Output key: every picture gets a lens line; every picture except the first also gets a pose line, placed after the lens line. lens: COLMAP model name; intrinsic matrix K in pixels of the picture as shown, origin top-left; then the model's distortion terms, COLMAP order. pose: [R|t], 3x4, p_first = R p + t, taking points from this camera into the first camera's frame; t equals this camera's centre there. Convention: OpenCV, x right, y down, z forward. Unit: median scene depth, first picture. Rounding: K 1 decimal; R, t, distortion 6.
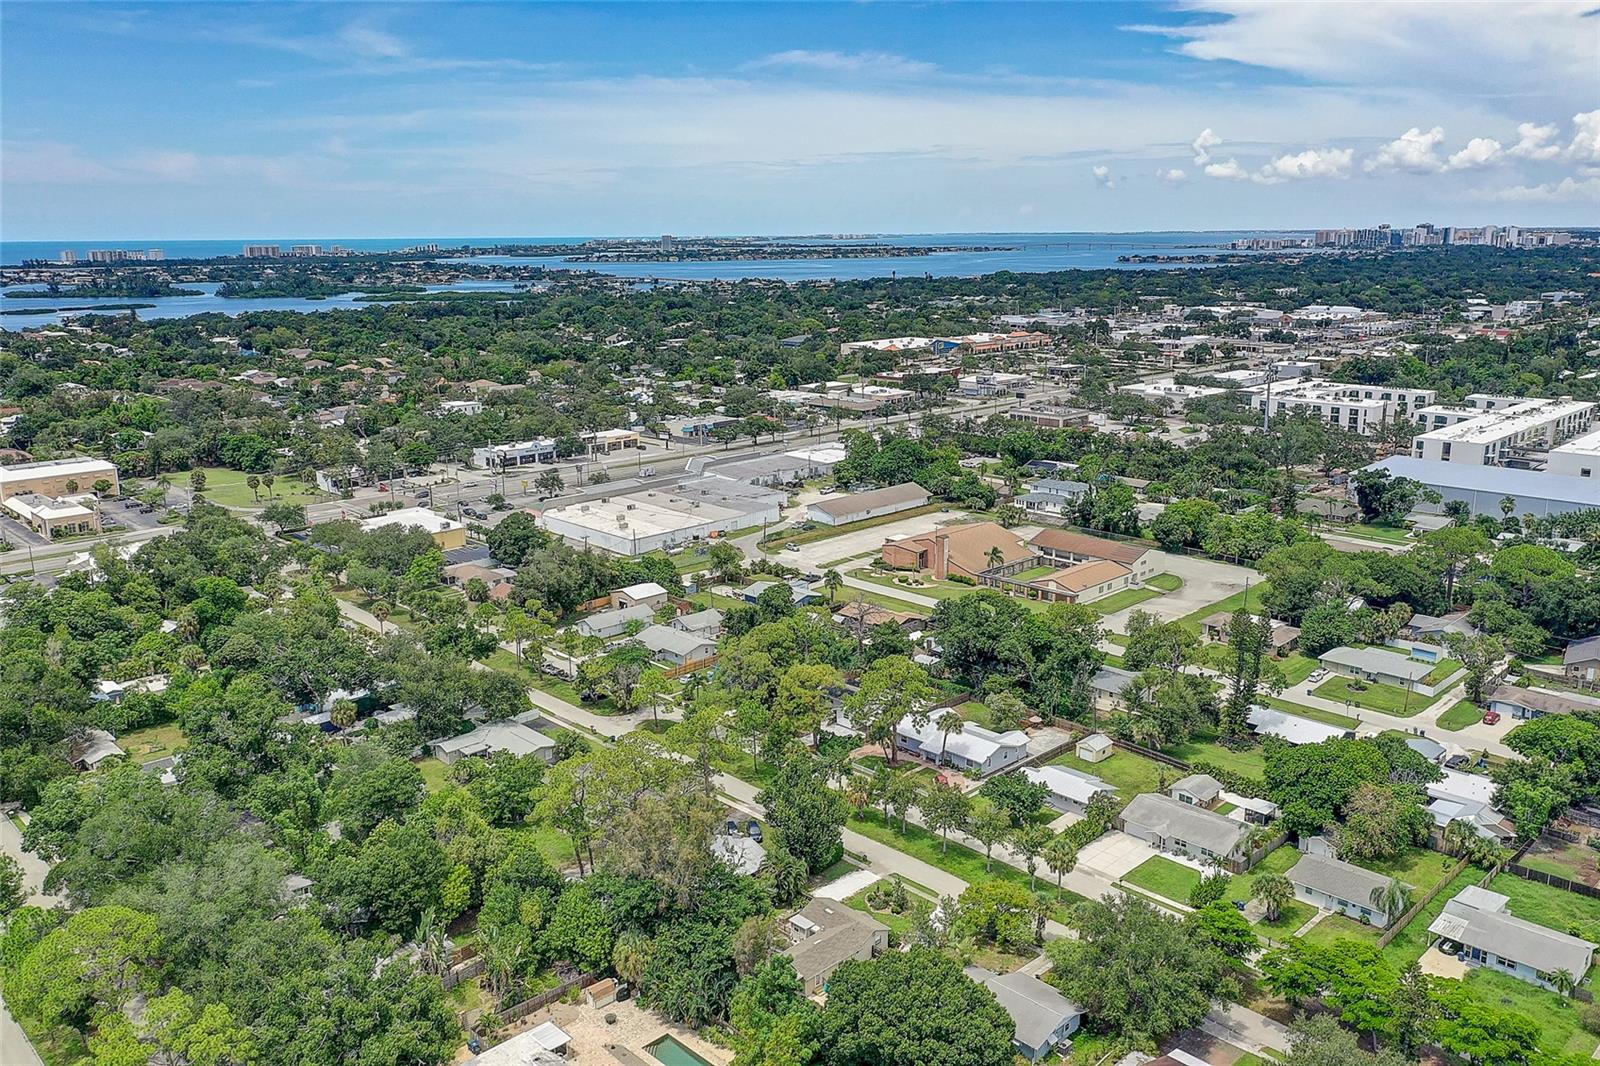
lens RADIAL K [[1260.7, 0, 787.7], [0, 1260.7, 538.7], [0, 0, 1]] dist [0.008580, -0.008503]
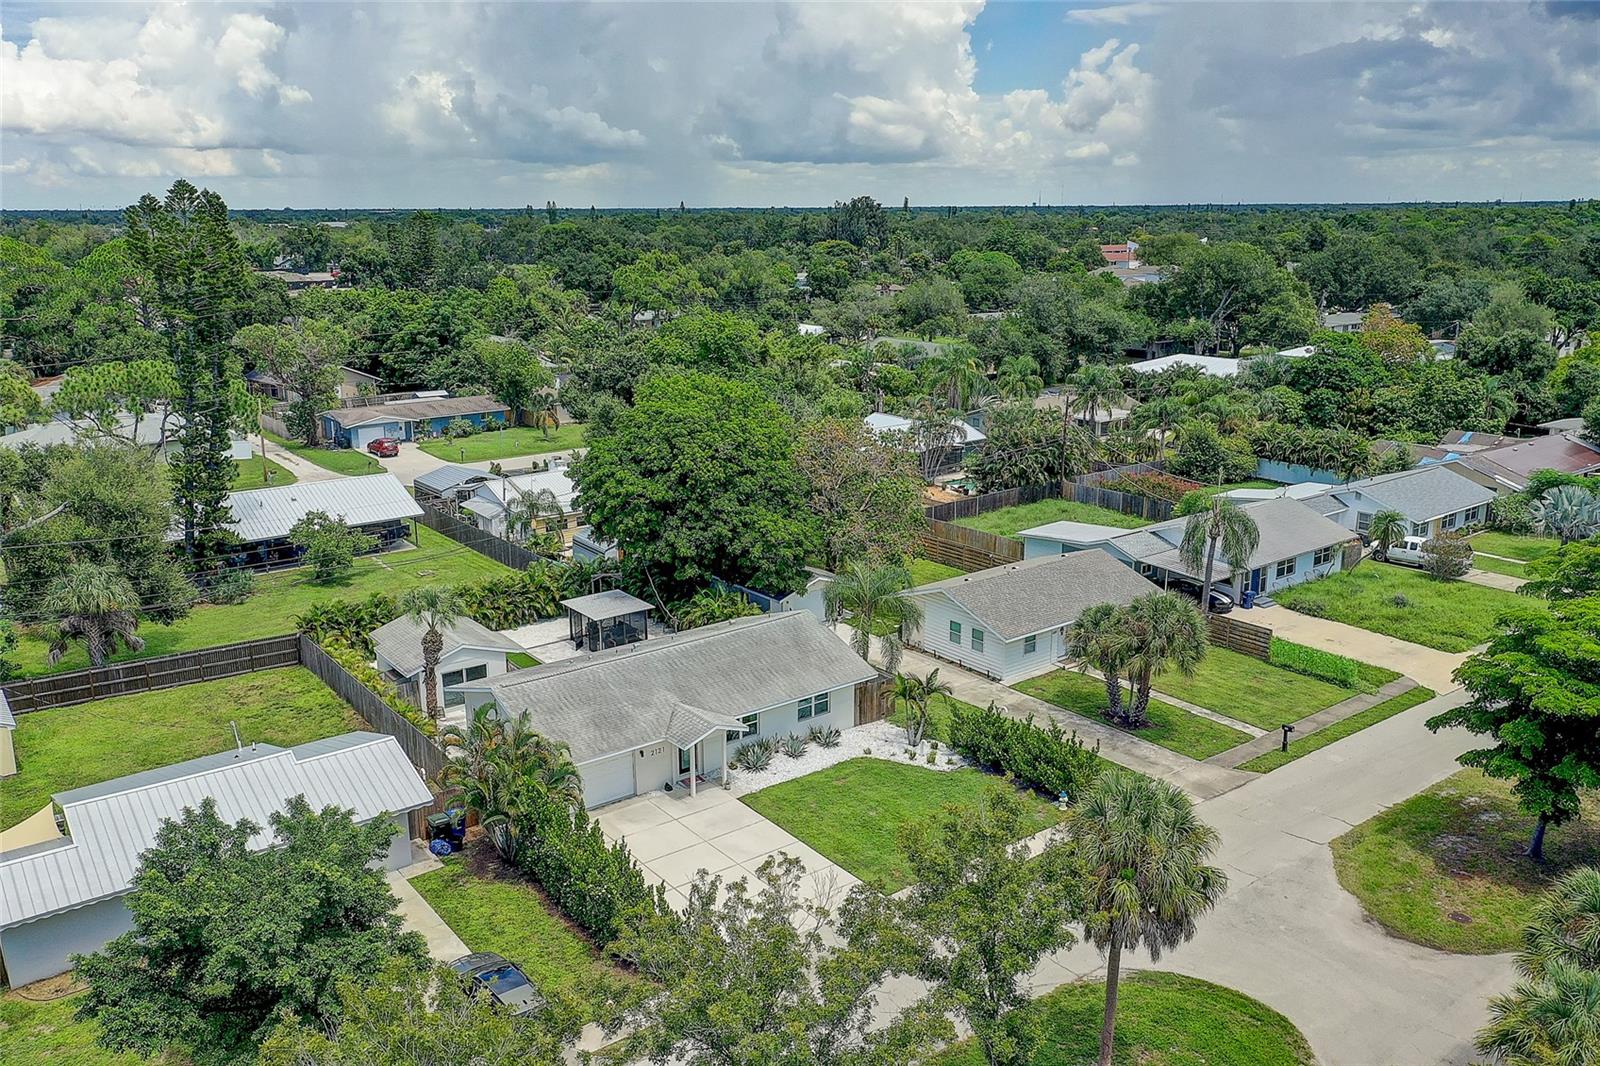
lens RADIAL K [[1260.7, 0, 797.1], [0, 1260.7, 516.9], [0, 0, 1]] dist [0.008580, -0.008503]
pose [[0.118394, -0.224479, 0.967260, 0.024660], [0.242842, 0.951077, 0.190999, 0.131065], [-0.962814, 0.212278, 0.167115, 0.891441]]
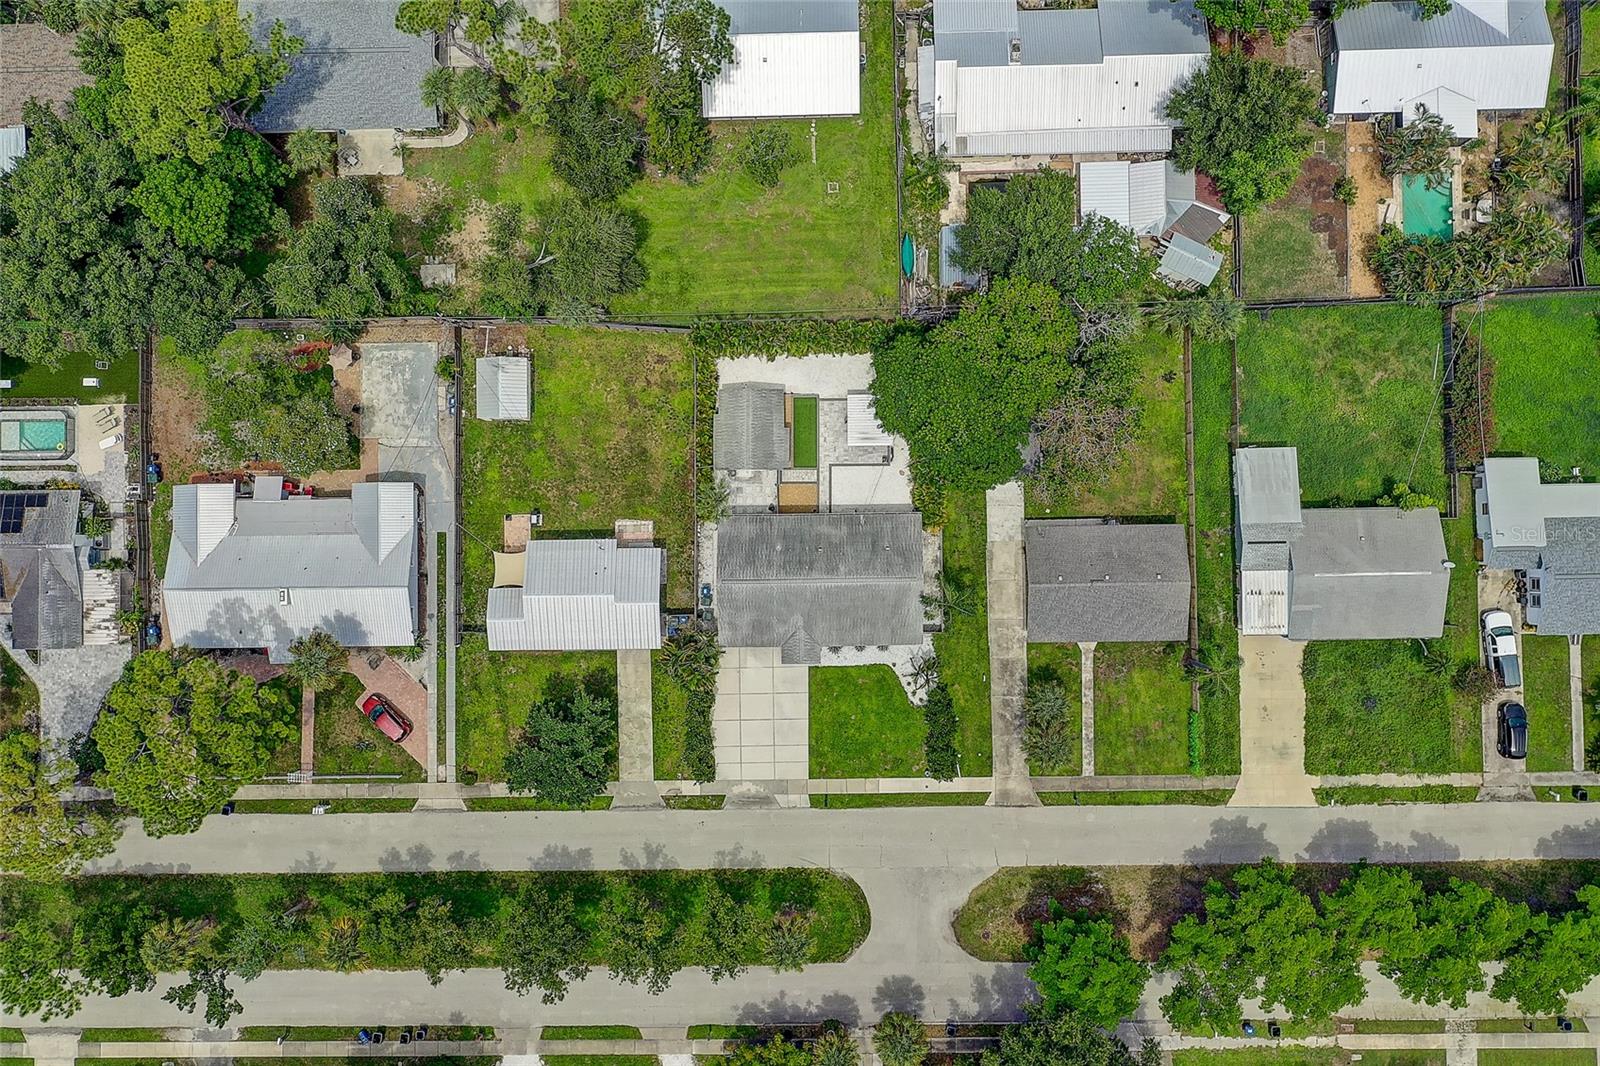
lens RADIAL K [[1260.7, 0, 803.6], [0, 1260.7, 537.6], [0, 0, 1]] dist [0.008580, -0.008503]
pose [[0.687698, -0.725836, 0.015285, 0.313311], [0.186797, 0.197248, 0.962393, -0.321374], [-0.701554, -0.658981, 0.271232, 0.849766]]
